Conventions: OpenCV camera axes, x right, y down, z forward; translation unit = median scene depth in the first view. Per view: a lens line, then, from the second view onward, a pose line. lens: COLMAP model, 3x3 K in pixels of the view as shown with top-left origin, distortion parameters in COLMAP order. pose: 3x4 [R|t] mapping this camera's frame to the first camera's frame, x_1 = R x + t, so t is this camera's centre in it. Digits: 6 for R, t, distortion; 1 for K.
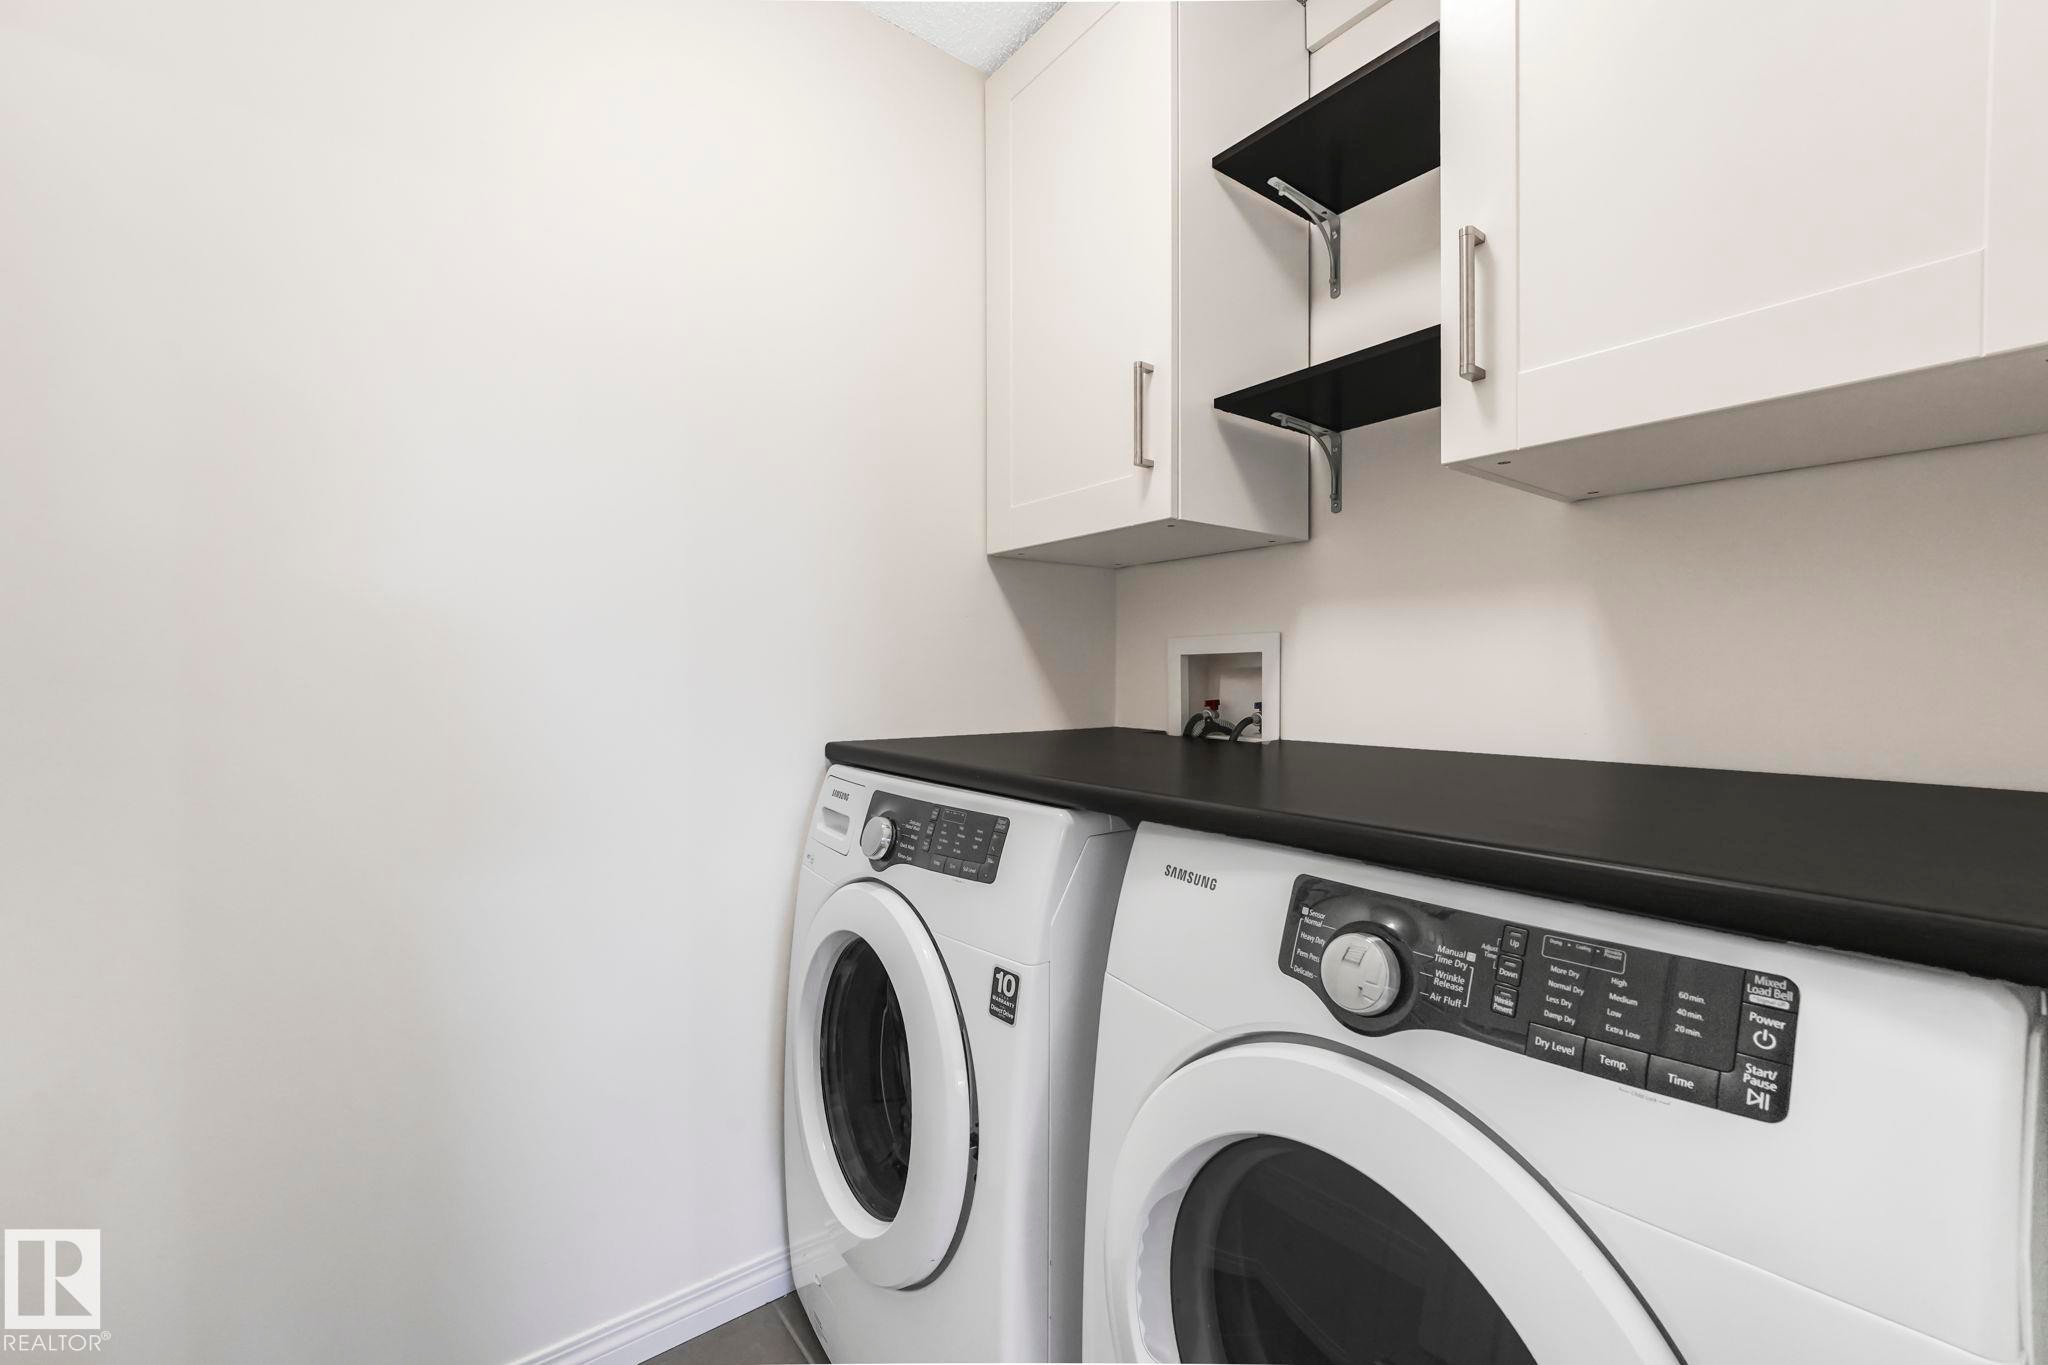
lens RADIAL K [[841.1, 0, 1020.1], [0, 841.1, 696.3], [0, 0, 1]] dist [0.001013, 0.000047]
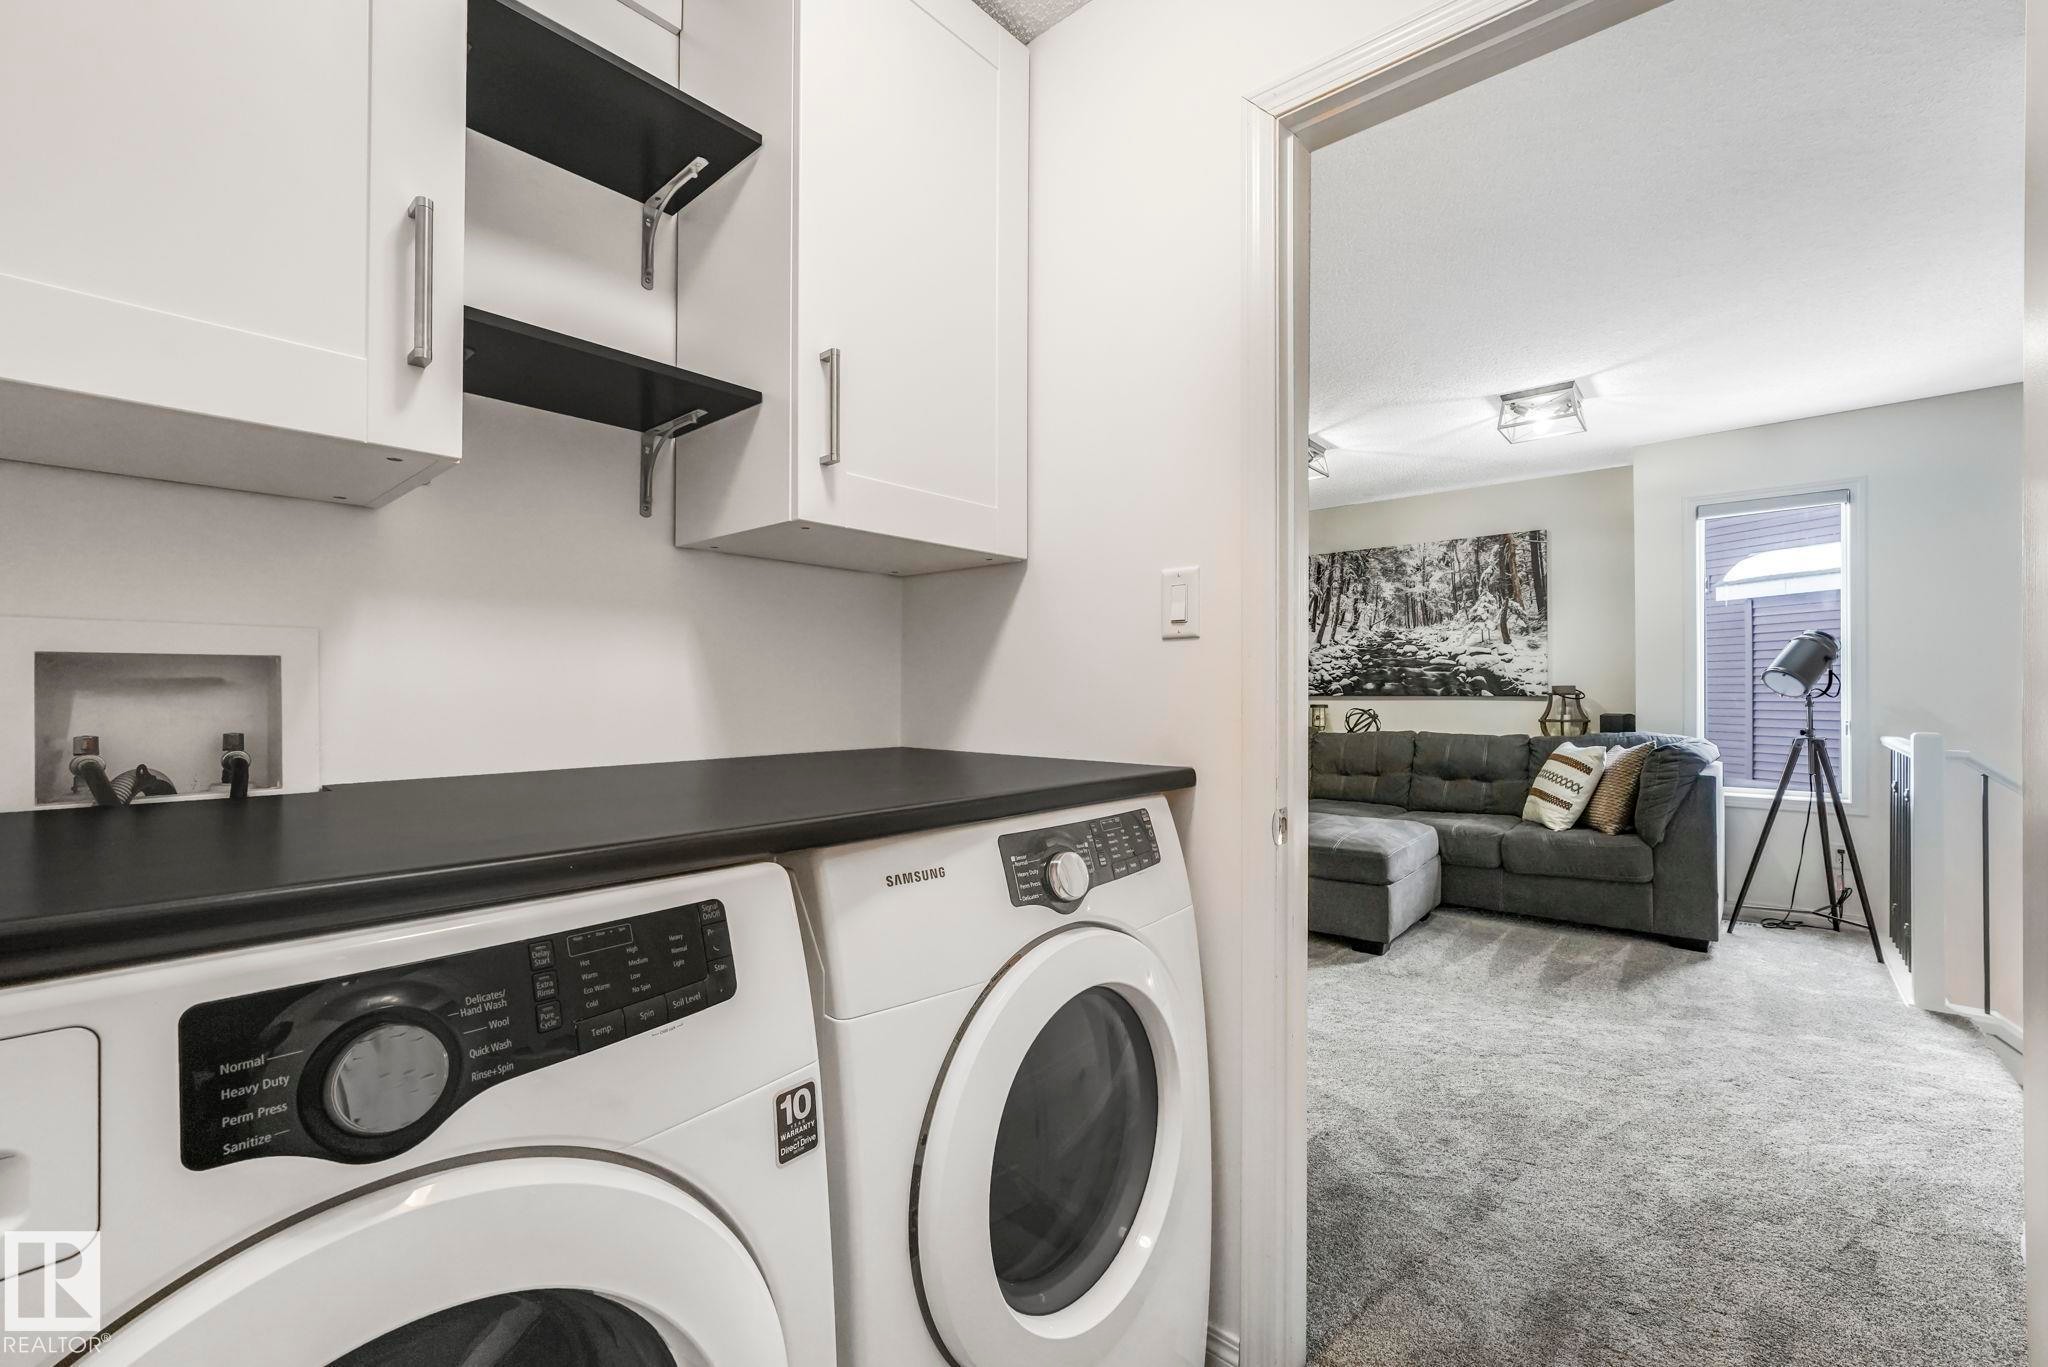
lens RADIAL K [[905.9, 0, 1008.9], [0, 905.9, 680.0], [0, 0, 1]] dist [-0.001206, 0.000551]
pose [[-0.212820, 0.007559, 0.977062, -0.797370], [0.022676, 0.999739, -0.002795, -0.028073], [-0.976828, 0.021561, -0.212936, 0.921799]]
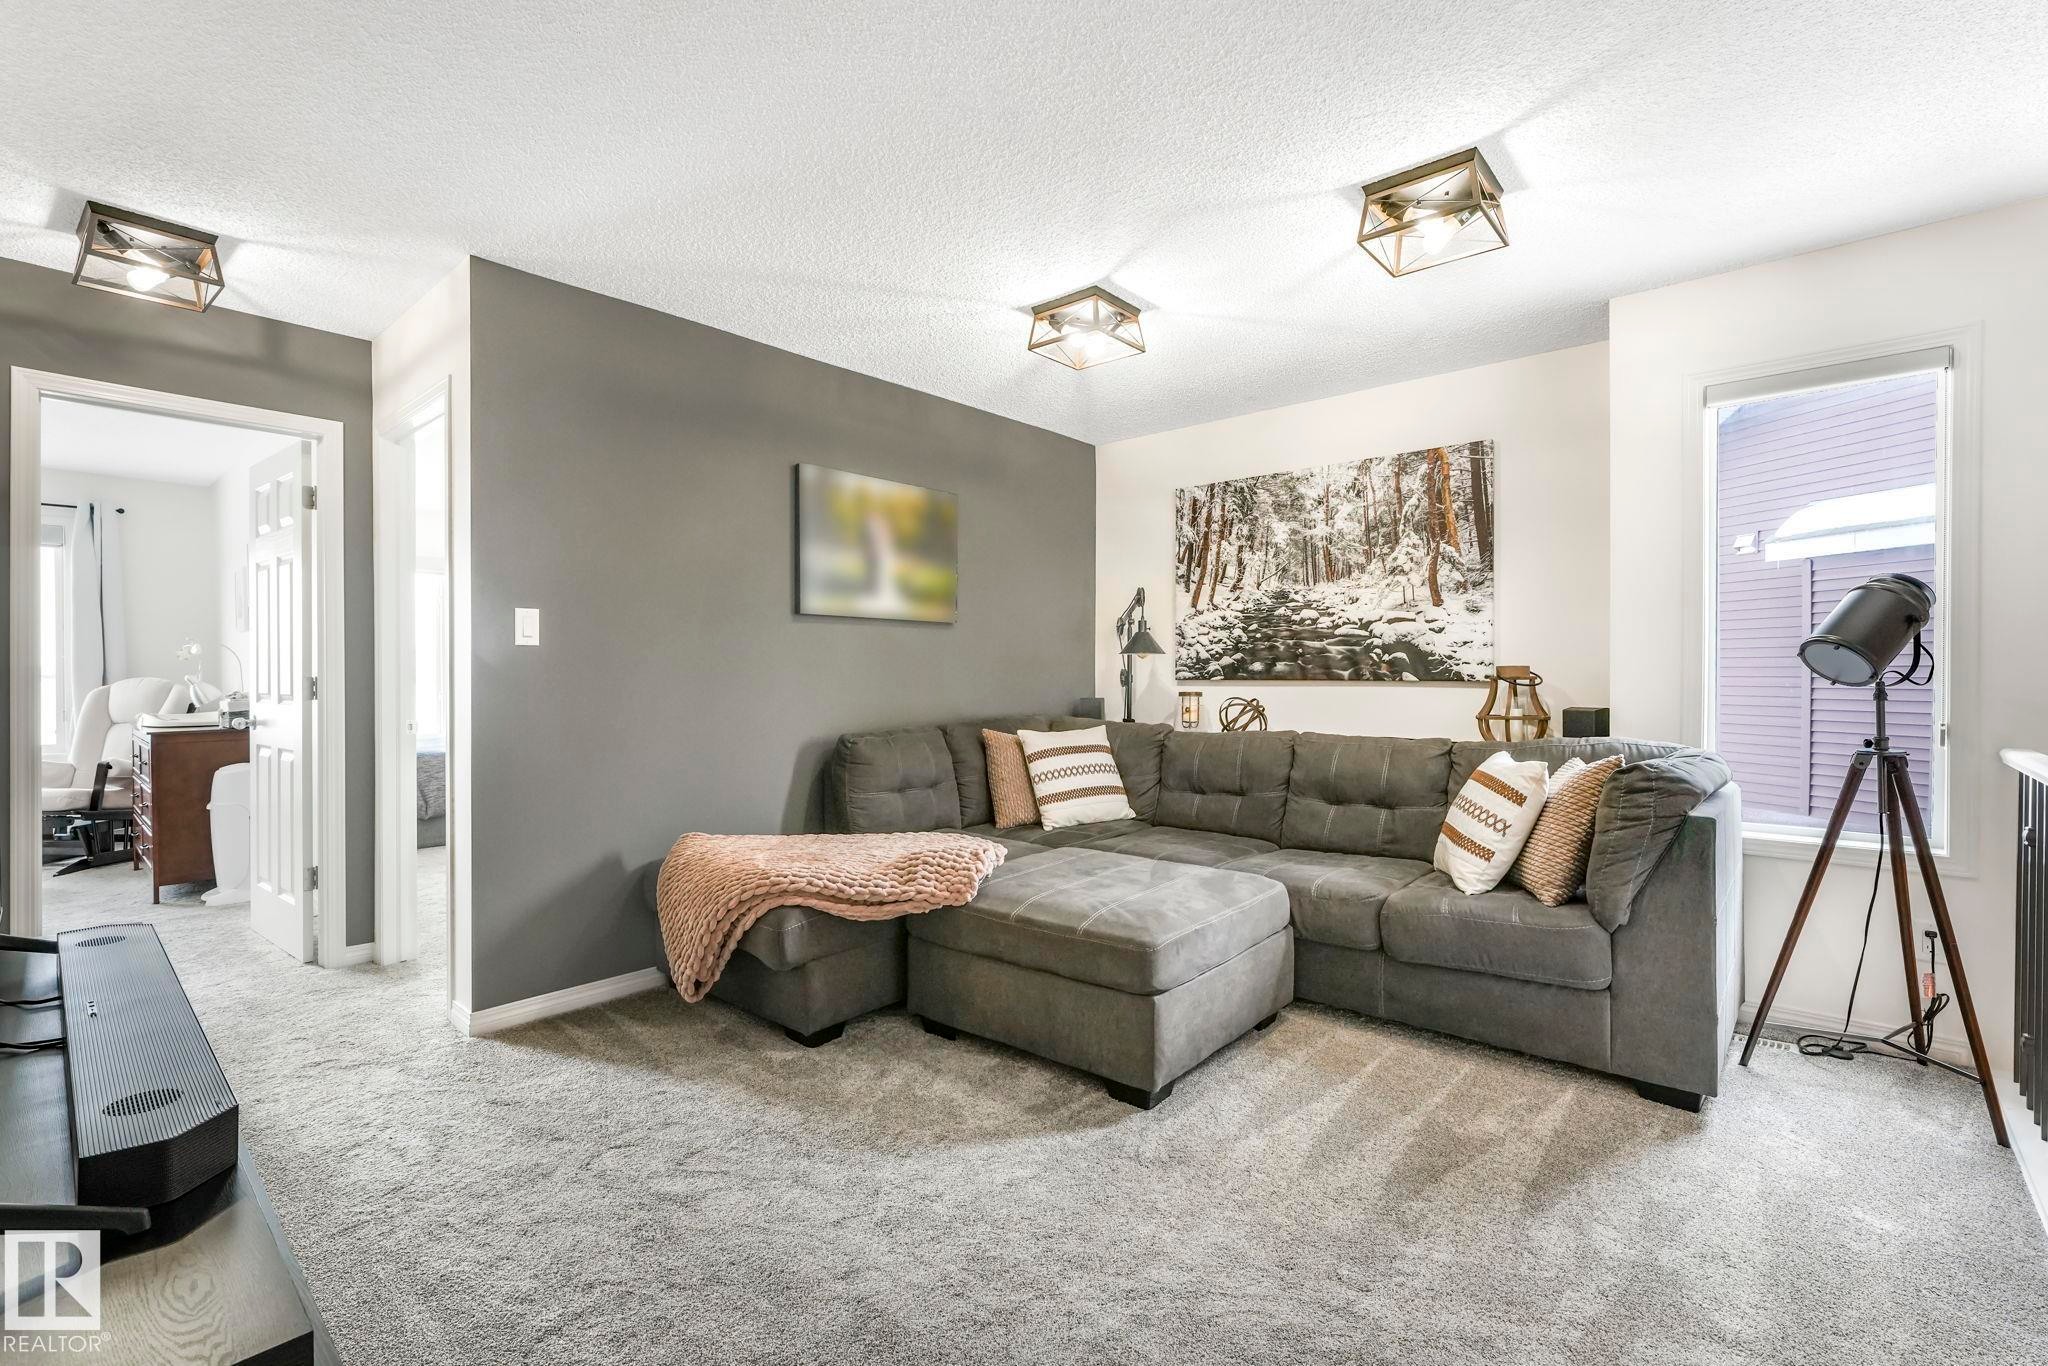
lens RADIAL K [[905.9, 0, 1035.6], [0, 905.9, 671.2], [0, 0, 1]] dist [-0.001206, 0.000551]
pose [[-0.182738, -0.002852, 0.983158, -0.595830], [0.020005, 0.999778, 0.006619, -0.020235], [-0.982958, 0.020878, -0.182640, 0.643511]]
